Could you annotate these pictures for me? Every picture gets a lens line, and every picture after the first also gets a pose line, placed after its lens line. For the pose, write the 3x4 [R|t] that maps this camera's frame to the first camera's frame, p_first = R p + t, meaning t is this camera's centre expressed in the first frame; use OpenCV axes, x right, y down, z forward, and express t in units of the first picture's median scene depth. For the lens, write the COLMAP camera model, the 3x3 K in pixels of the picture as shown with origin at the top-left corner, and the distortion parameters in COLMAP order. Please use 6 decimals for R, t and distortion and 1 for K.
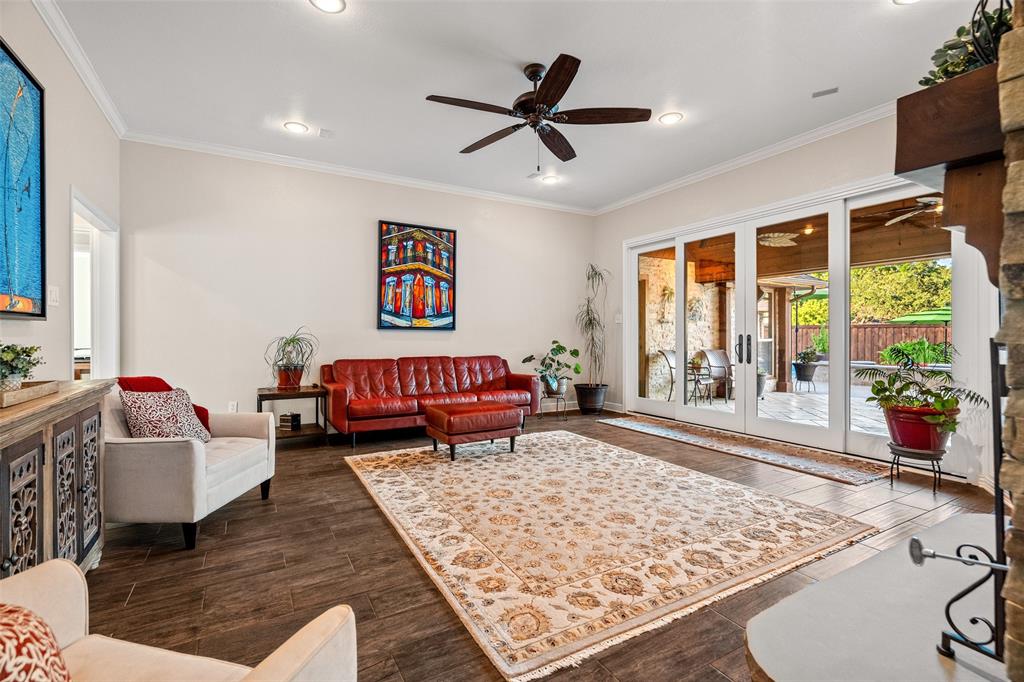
lens RADIAL K [[464.0, 0, 513.1], [0, 464.0, 335.0], [0, 0, 1]] dist [-0.001455, 0.001294]
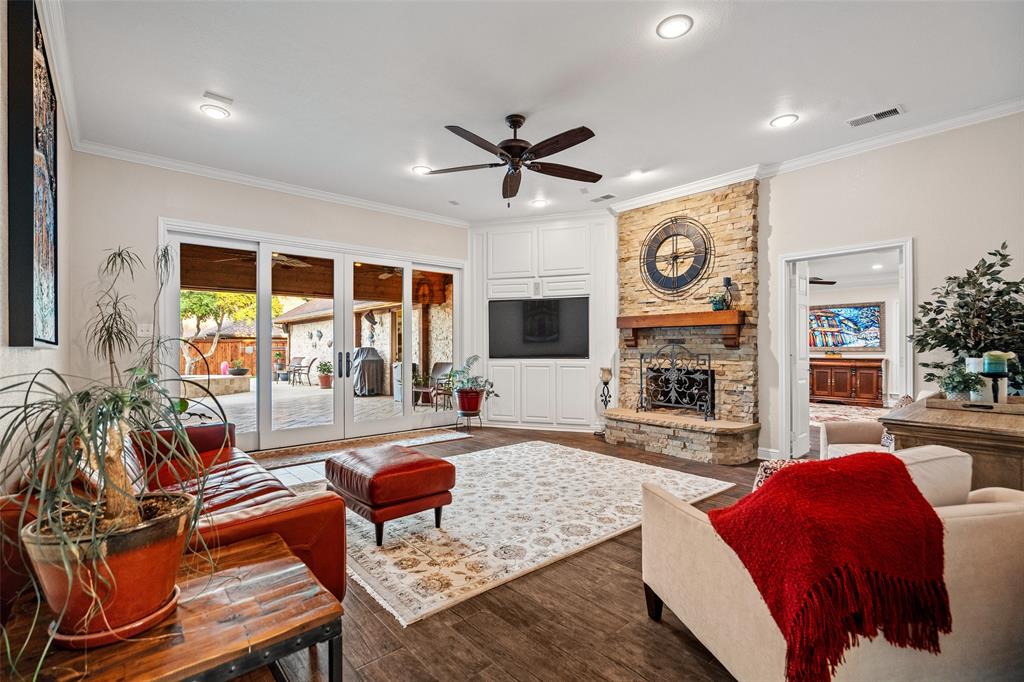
lens RADIAL K [[464.0, 0, 510.2], [0, 464.0, 345.6], [0, 0, 1]] dist [-0.001455, 0.001294]
pose [[-0.191704, 0.002543, 0.981450, -1.099011], [0.001448, 0.999996, -0.002308, -0.022172], [-0.981452, 0.000978, -0.191707, 1.283094]]
